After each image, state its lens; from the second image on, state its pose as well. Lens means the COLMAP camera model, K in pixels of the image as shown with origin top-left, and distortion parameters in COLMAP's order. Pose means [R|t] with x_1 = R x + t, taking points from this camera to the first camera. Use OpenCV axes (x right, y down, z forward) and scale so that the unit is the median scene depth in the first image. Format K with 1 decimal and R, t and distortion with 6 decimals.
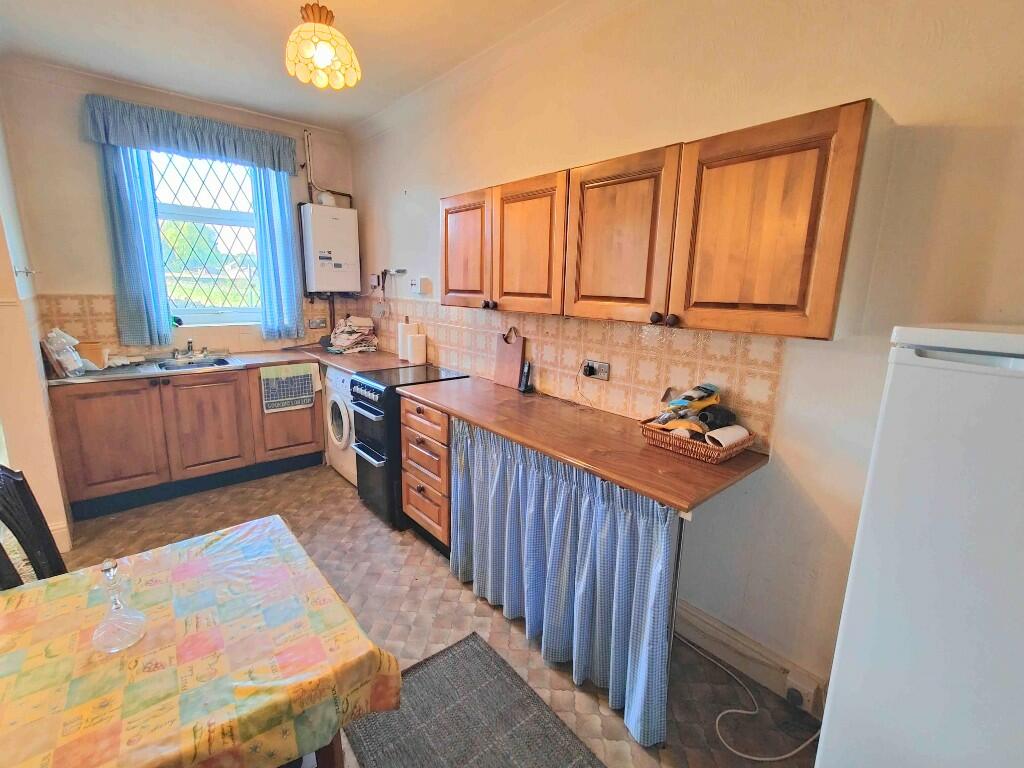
lens RADIAL K [[463.3, 0, 512.0], [0, 463.3, 384.0], [0, 0, 1]] dist [0.000774, 0.000265]
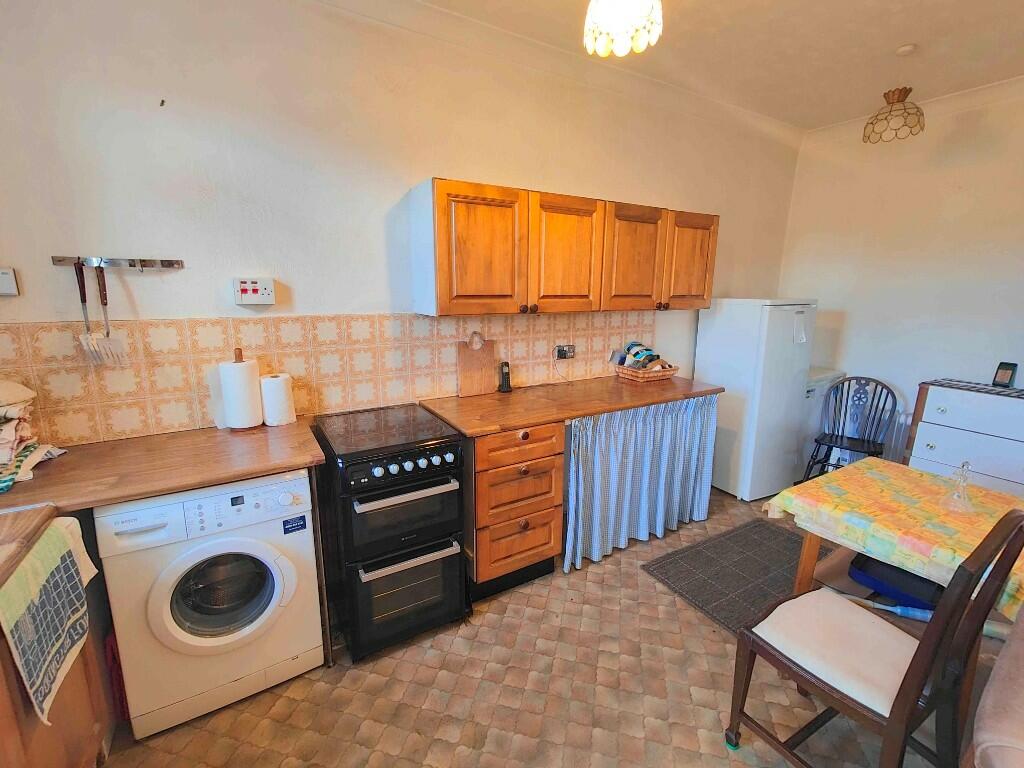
lens RADIAL K [[463.3, 0, 512.0], [0, 463.3, 384.0], [0, 0, 1]] dist [0.000774, 0.000265]
pose [[0.148592, -0.236086, 0.960304, -1.012902], [0.198858, 0.958381, 0.204843, -0.220235], [-0.968698, 0.160526, 0.189356, 0.844772]]
